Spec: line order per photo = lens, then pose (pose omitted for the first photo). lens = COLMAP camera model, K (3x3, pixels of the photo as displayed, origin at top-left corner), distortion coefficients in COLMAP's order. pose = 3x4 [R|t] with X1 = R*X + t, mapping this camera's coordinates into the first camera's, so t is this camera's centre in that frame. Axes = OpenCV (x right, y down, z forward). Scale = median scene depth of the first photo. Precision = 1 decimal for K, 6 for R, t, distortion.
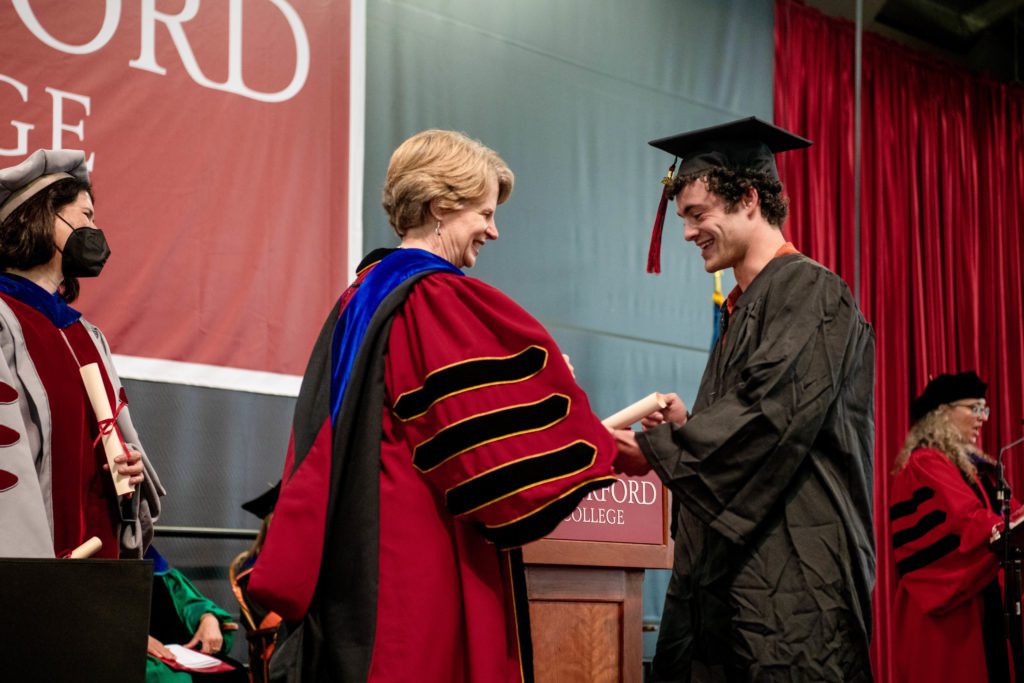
lens RADIAL K [[1800.3, 0, 512.0], [0, 1800.3, 341.5], [0, 0, 1]] dist [0.236270, -0.104951]
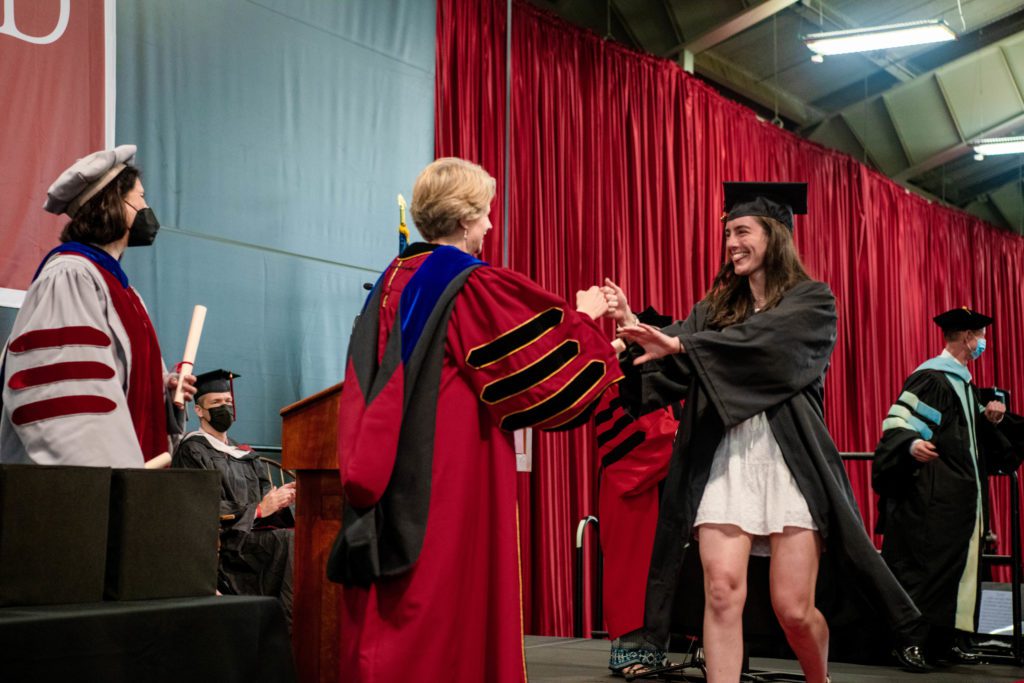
lens RADIAL K [[1809.6, 0, 514.6], [0, 1809.6, 308.4], [0, 0, 1]] dist [0.129033, 0.891063]
pose [[0.963140, 0.015521, 0.268551, -0.325526], [-0.026403, 0.998968, 0.036958, -0.046254], [-0.267700, -0.042687, 0.962556, -0.319767]]
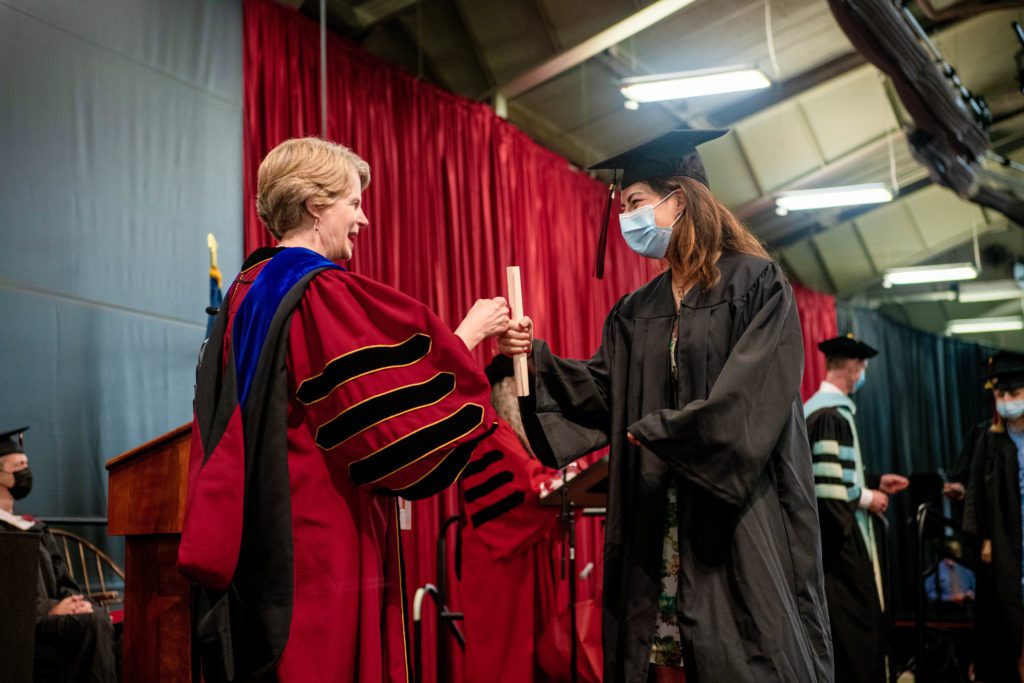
lens RADIAL K [[1800.3, 0, 512.0], [0, 1800.3, 341.5], [0, 0, 1]] dist [0.236270, -0.104951]
pose [[0.925252, 0.009196, 0.379240, -0.316271], [-0.016853, 0.999716, 0.016875, -0.013477], [-0.378977, -0.022005, 0.925144, -0.071016]]
